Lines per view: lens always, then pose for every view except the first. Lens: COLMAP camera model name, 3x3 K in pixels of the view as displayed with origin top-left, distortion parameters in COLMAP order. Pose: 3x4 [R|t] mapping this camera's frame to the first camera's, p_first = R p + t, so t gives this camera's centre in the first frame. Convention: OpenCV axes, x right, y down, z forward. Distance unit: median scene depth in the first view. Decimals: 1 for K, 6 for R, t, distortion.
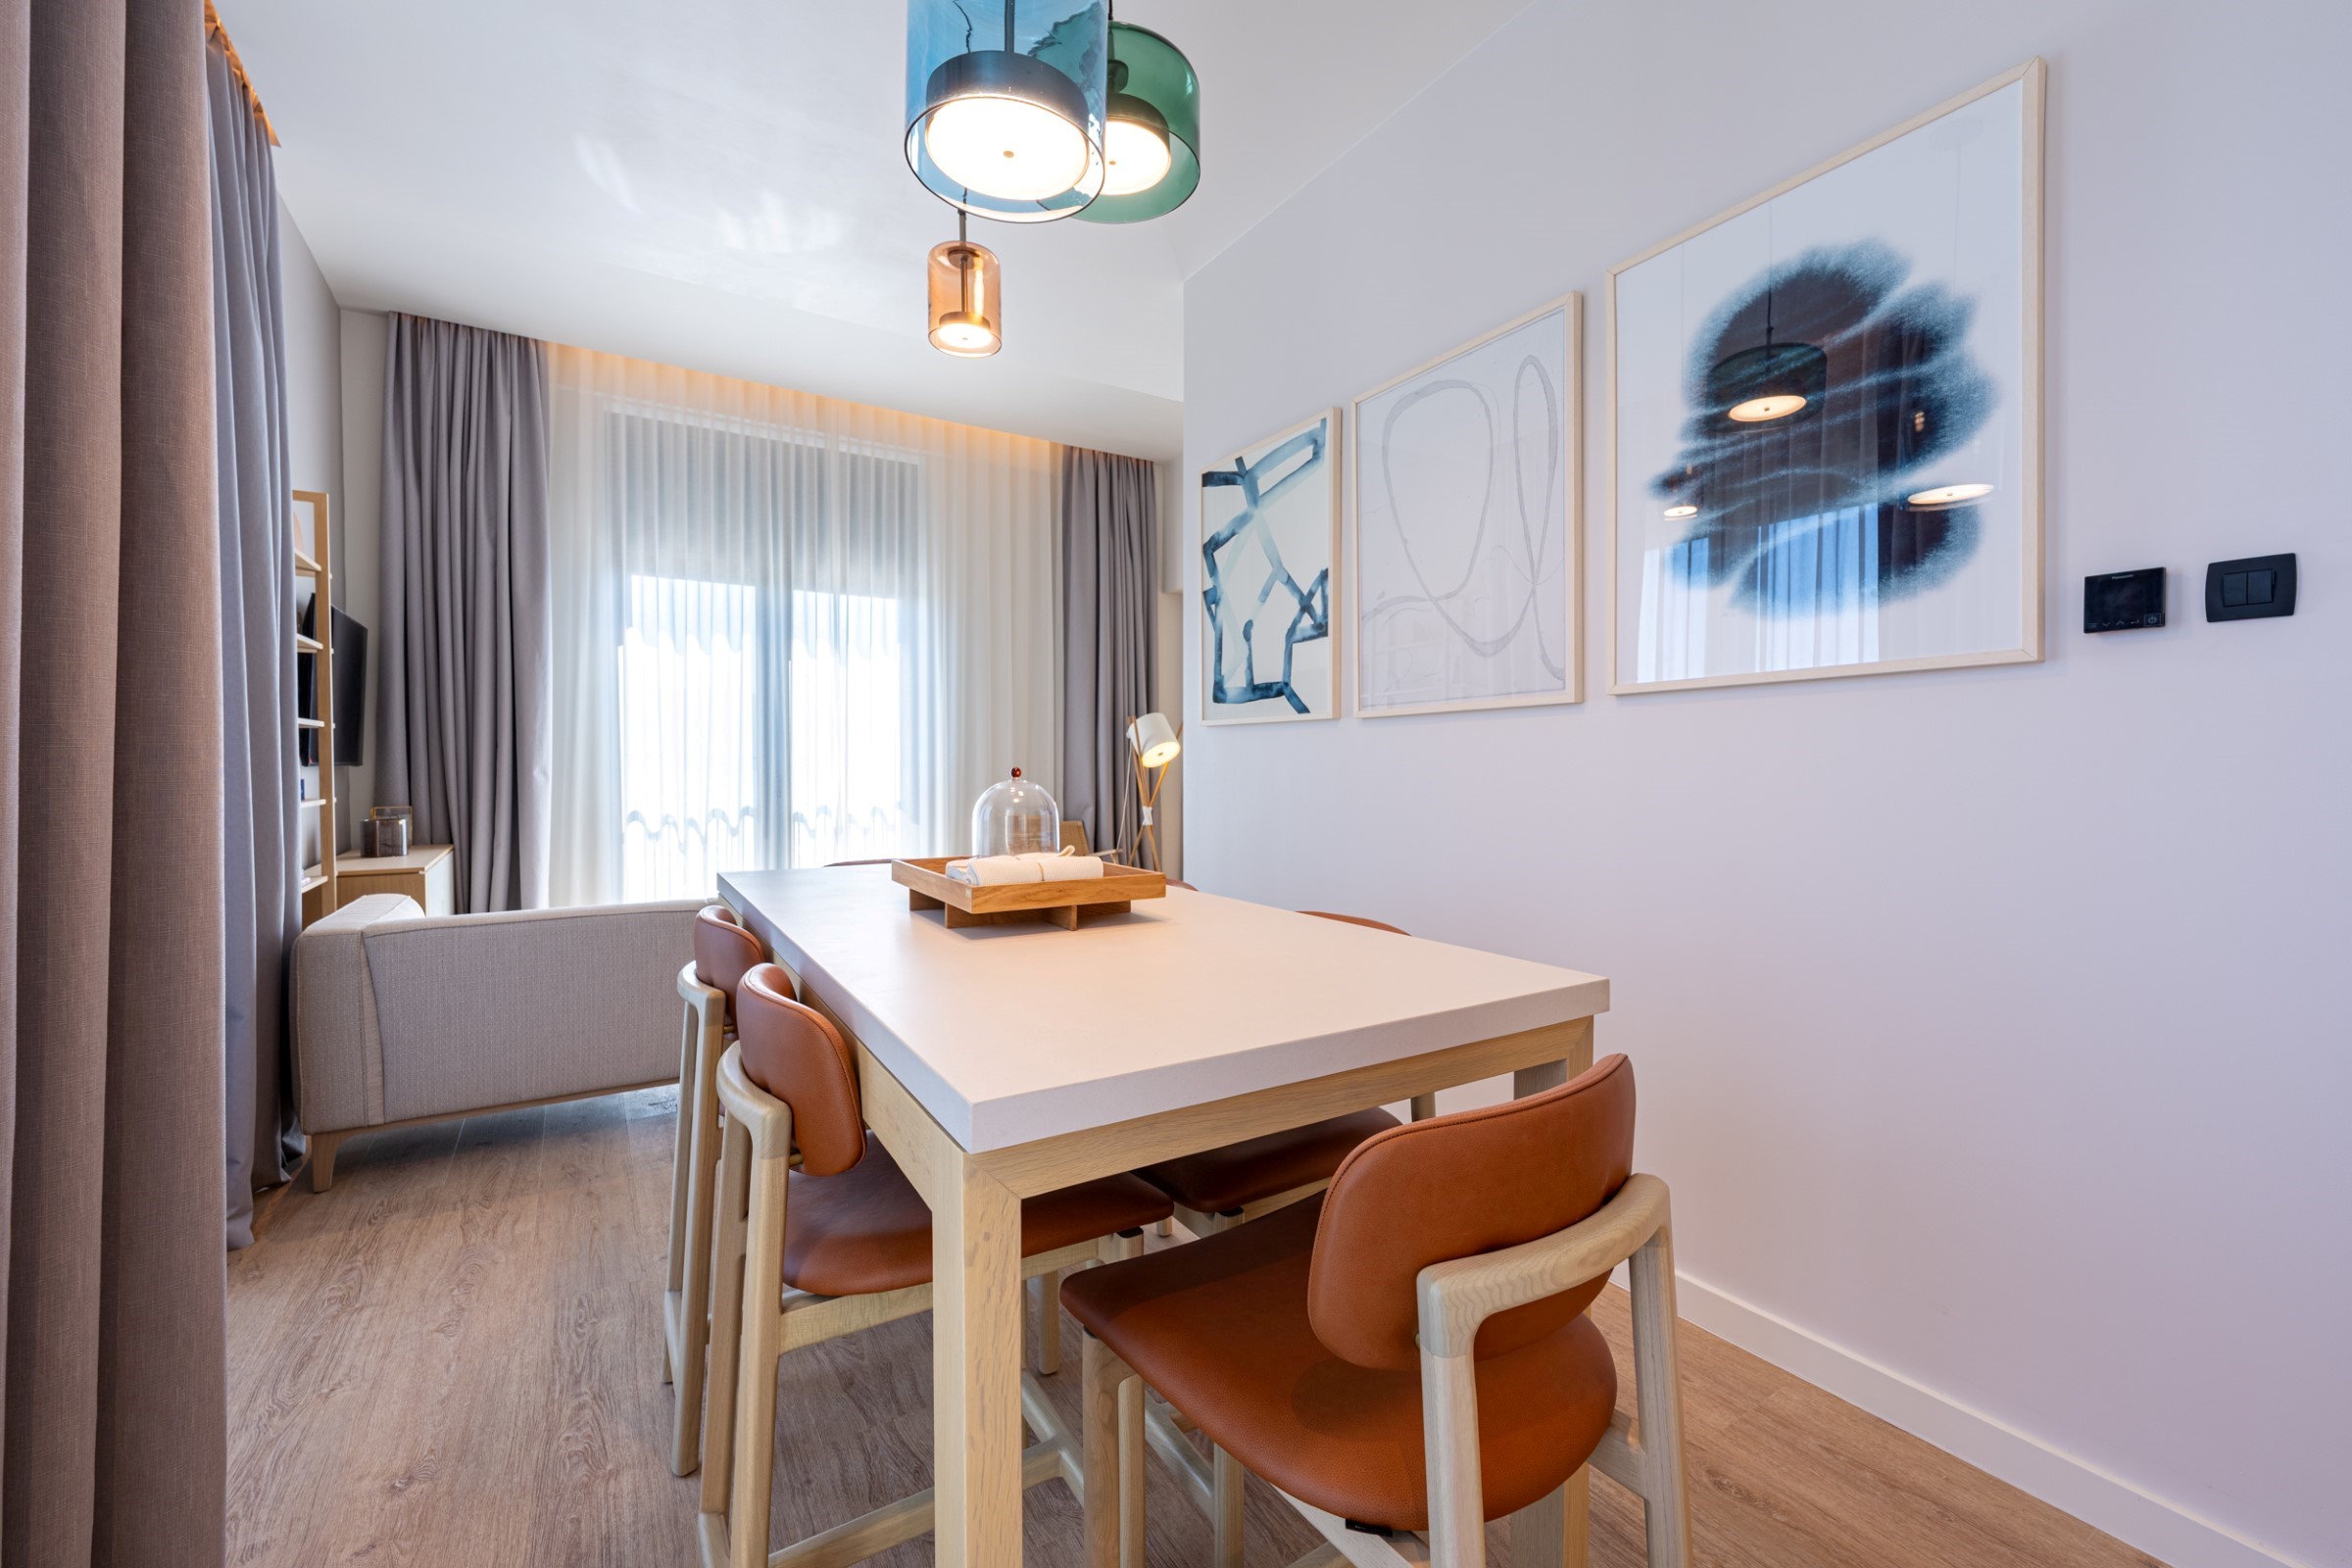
lens RADIAL K [[944.7, 0, 1183.7], [0, 944.7, 780.0], [0, 0, 1]] dist [0.004122, 0.000128]
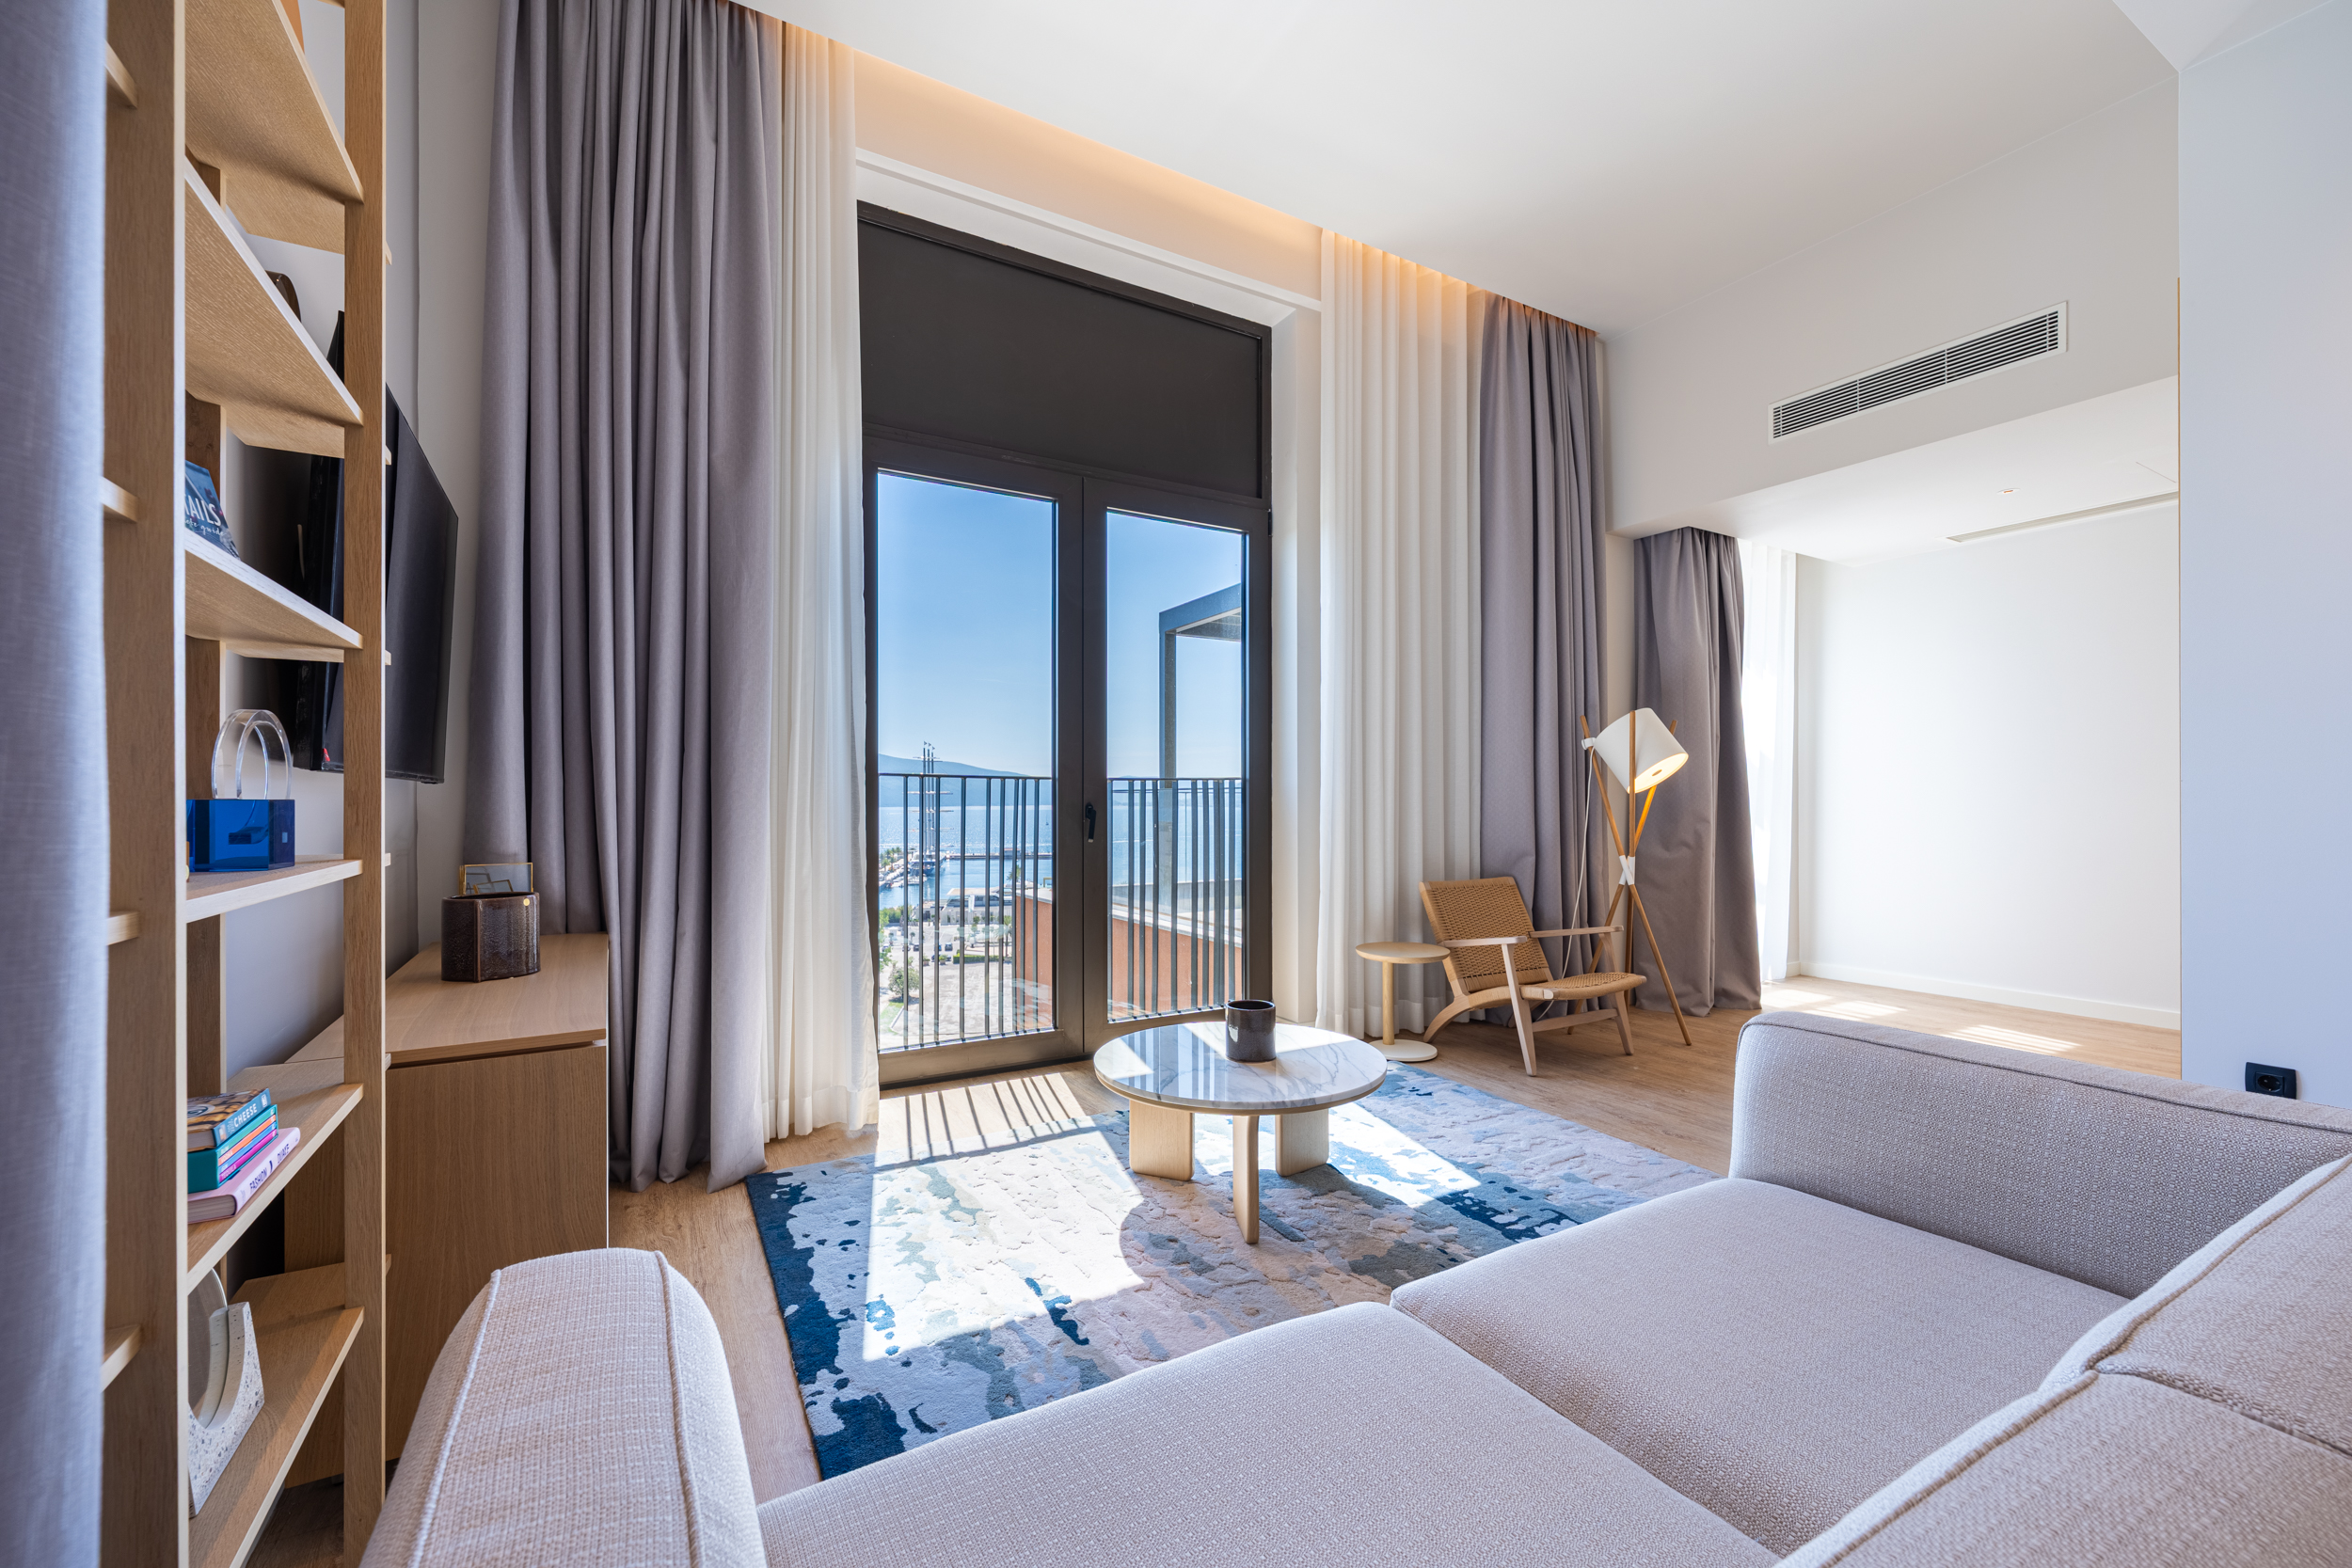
lens RADIAL K [[944.6, 0, 1171.4], [0, 944.6, 790.3], [0, 0, 1]] dist [0.004122, 0.000128]
pose [[0.999078, -0.000234, -0.042927, -0.437355], [-0.000964, 0.999611, -0.027881, 0.003610], [0.042917, 0.027897, 0.998689, 0.490179]]
